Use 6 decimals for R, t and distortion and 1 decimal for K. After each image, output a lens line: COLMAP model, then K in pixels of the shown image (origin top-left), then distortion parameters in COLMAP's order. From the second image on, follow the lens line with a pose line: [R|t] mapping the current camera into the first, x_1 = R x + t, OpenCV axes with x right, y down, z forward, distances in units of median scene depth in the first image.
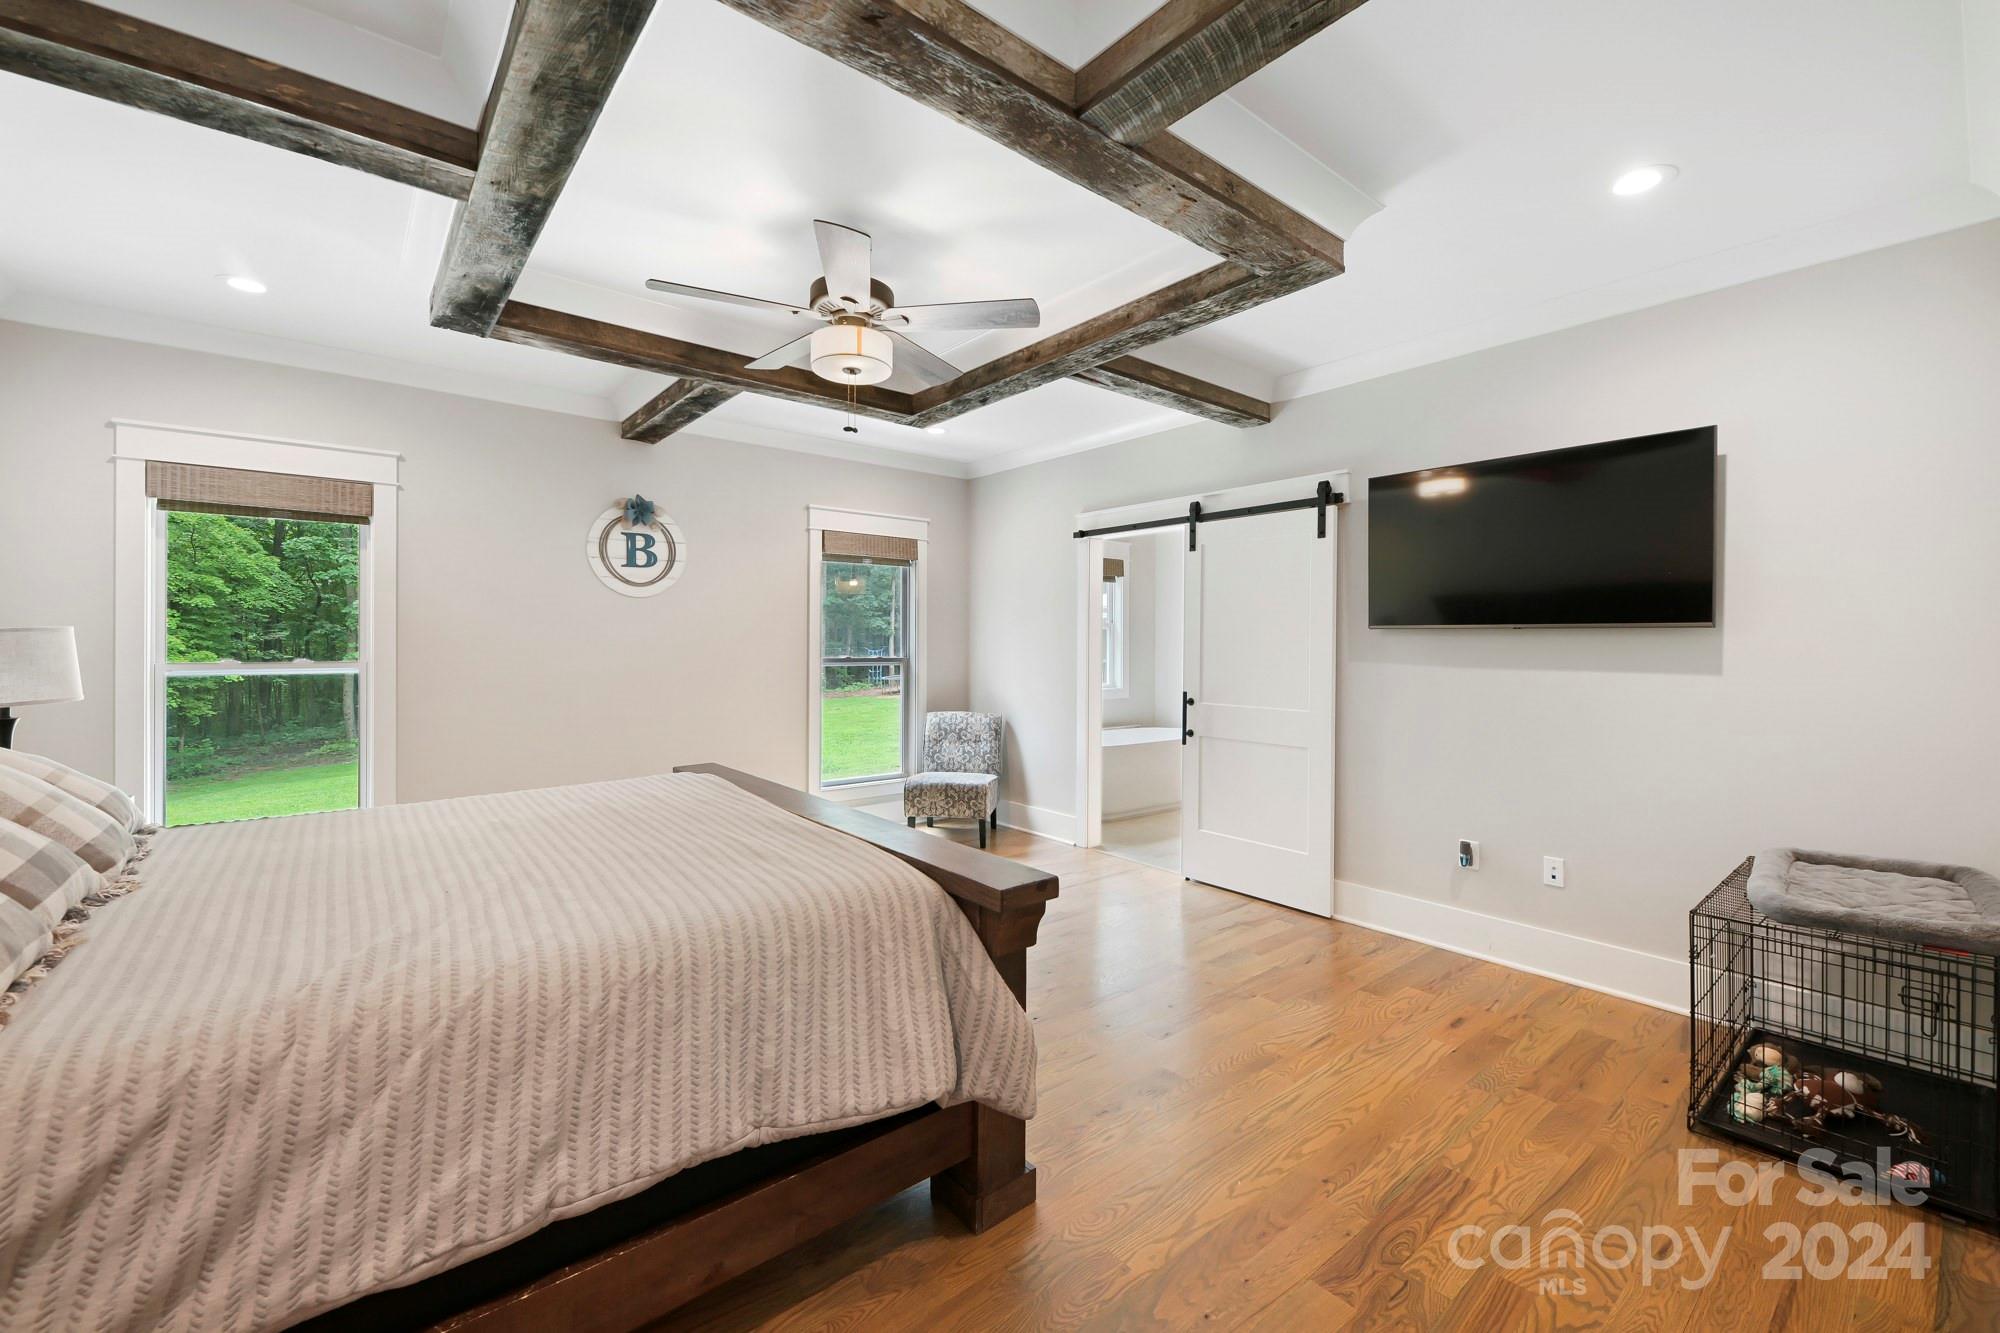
lens RADIAL K [[809.4, 0, 999.3], [0, 809.4, 631.6], [0, 0, 1]] dist [0.010351, -0.010777]
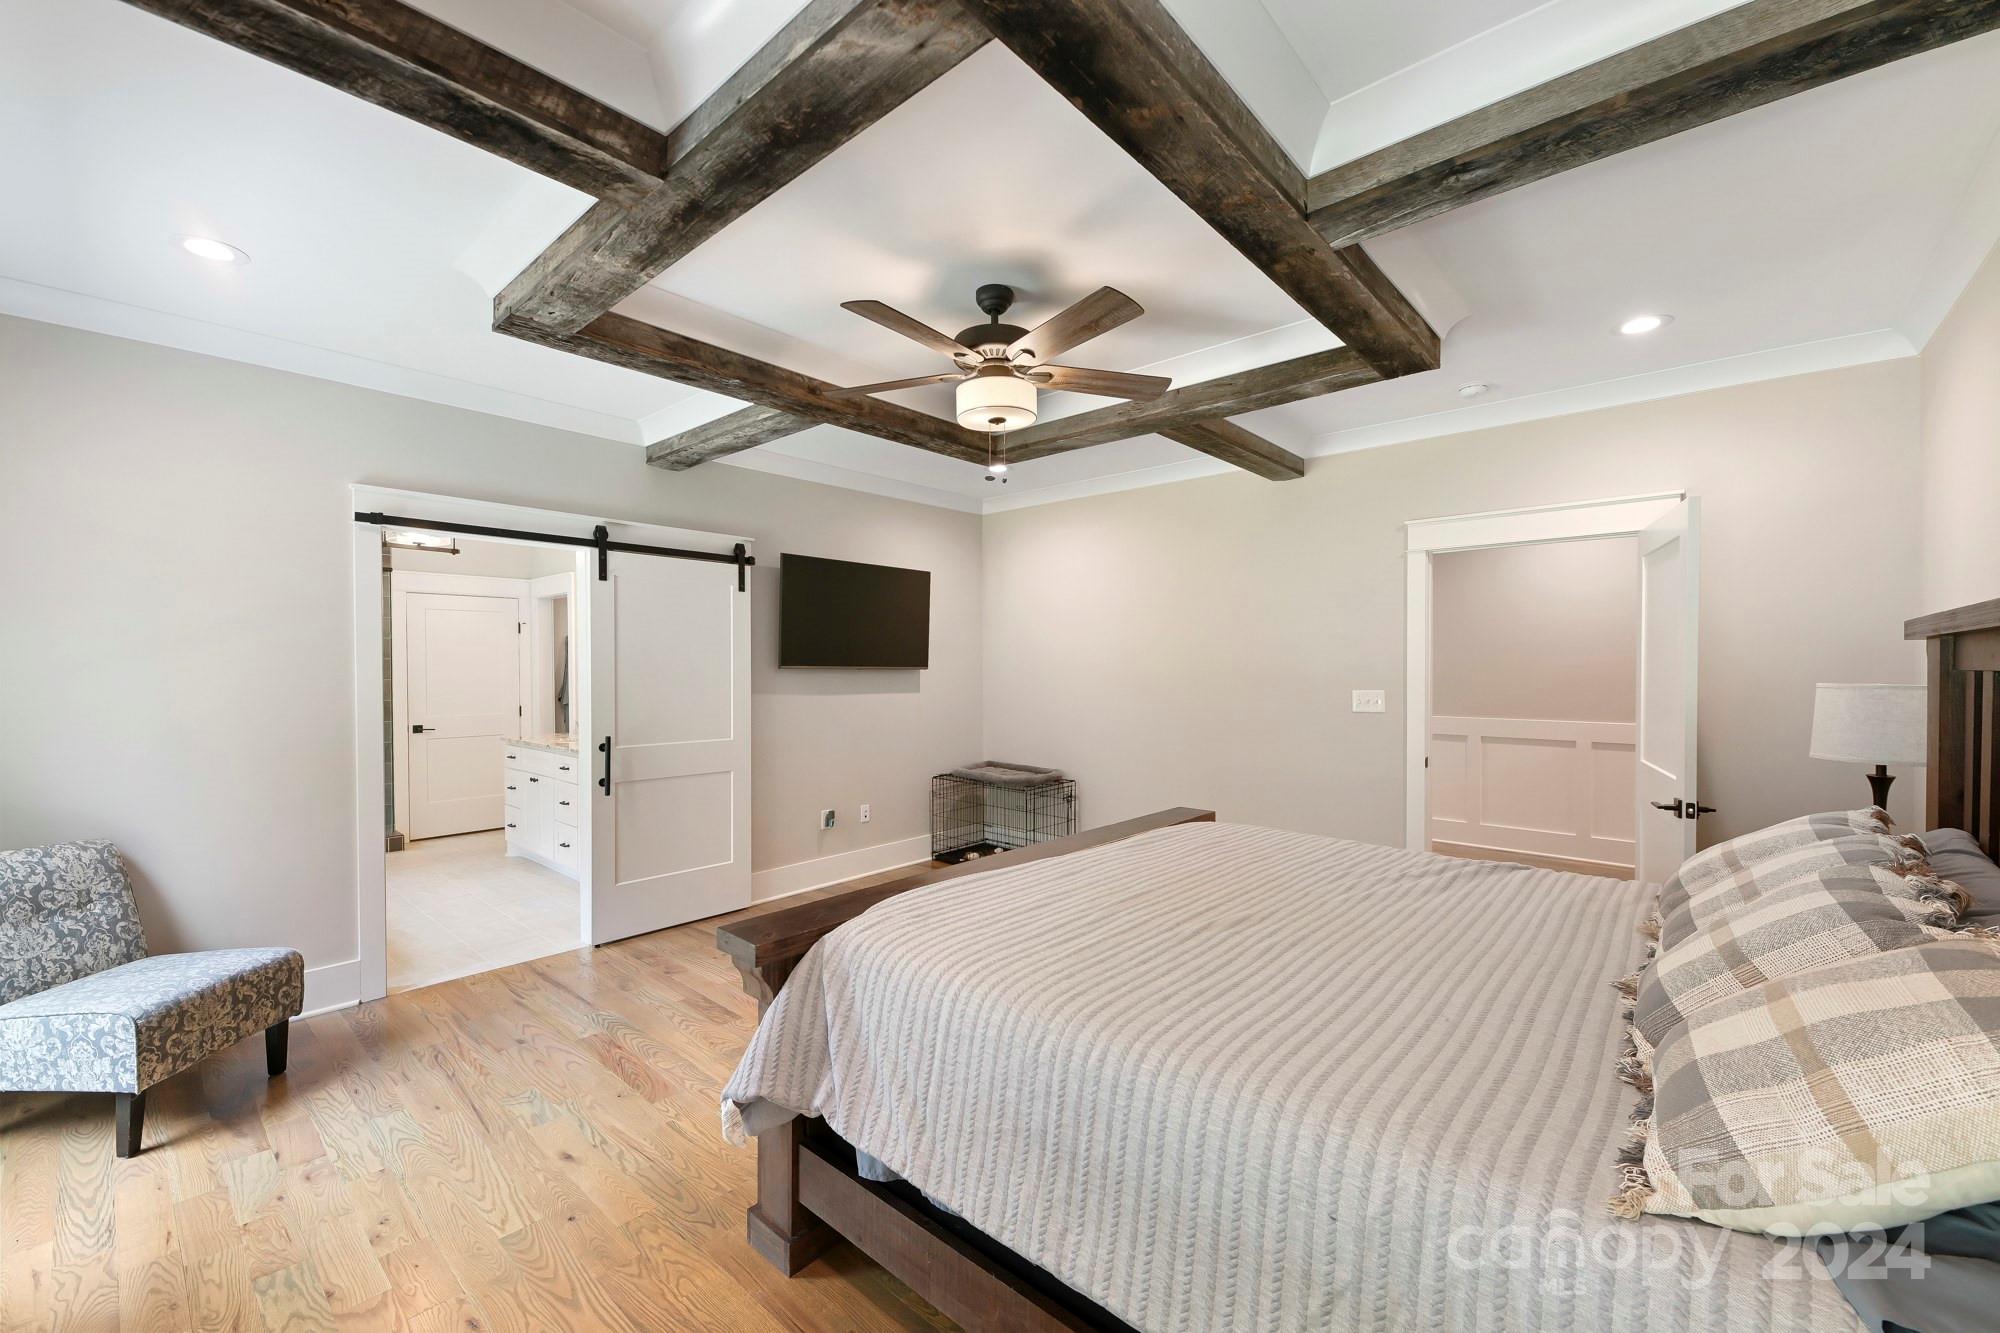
lens RADIAL K [[797.3, 0, 1004.1], [0, 797.3, 674.0], [0, 0, 1]] dist [0.019650, -0.010141]
pose [[-0.155498, -0.011673, 0.987767, -0.904456], [-0.013571, 0.999861, 0.009679, -0.012984], [-0.987743, -0.011900, -0.155635, 0.885316]]
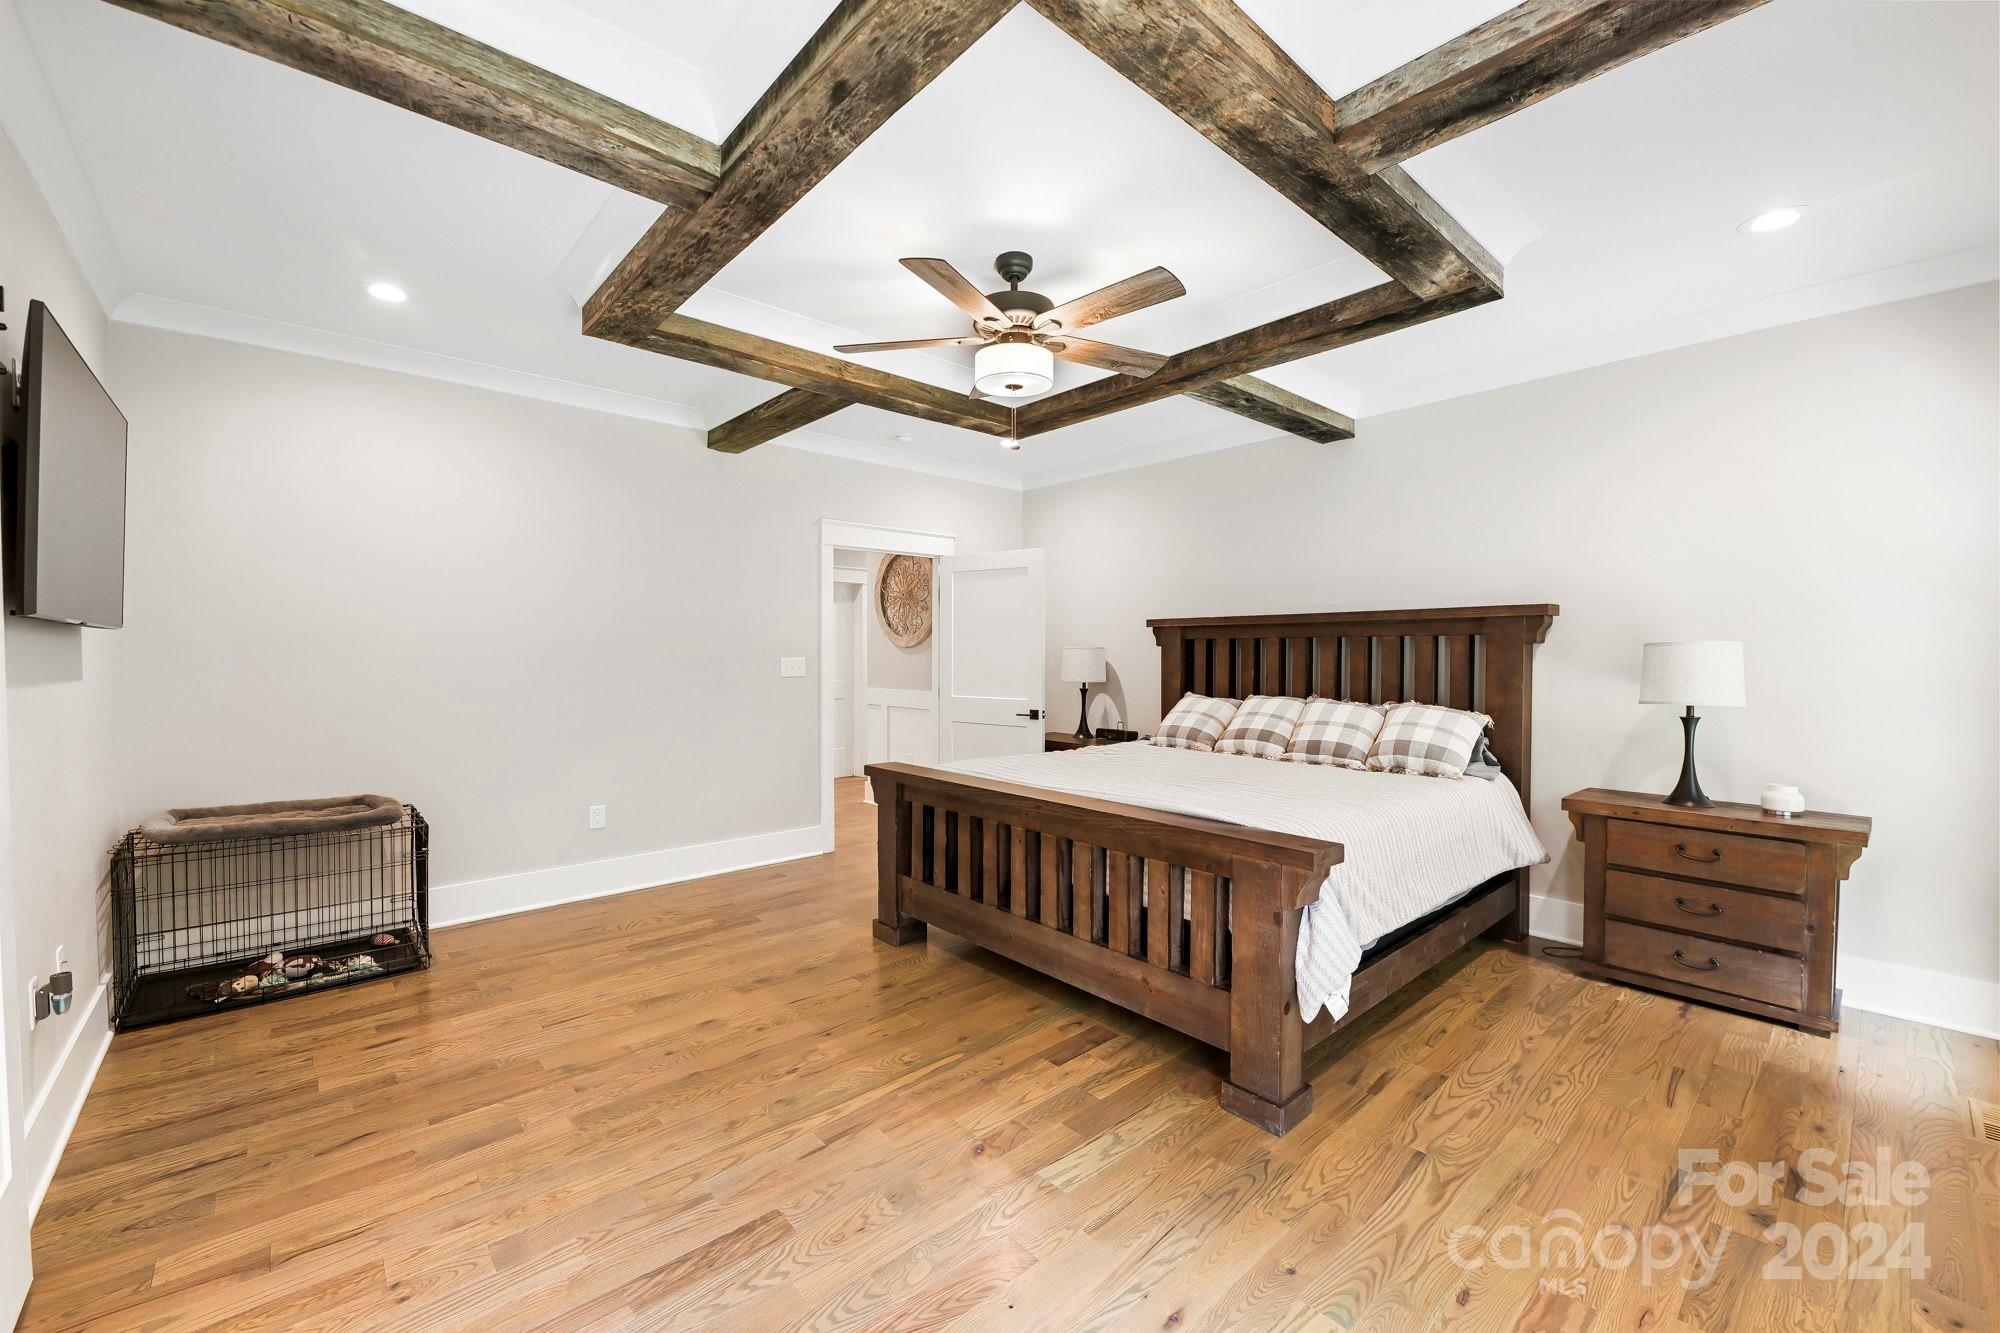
lens RADIAL K [[797.3, 0, 1004.1], [0, 797.3, 674.0], [0, 0, 1]] dist [0.019650, -0.010141]
pose [[-0.999081, -0.003109, -0.042742, -0.100467], [-0.003694, 0.999900, 0.013618, 0.023003], [0.042695, 0.013763, -0.998993, 1.564336]]
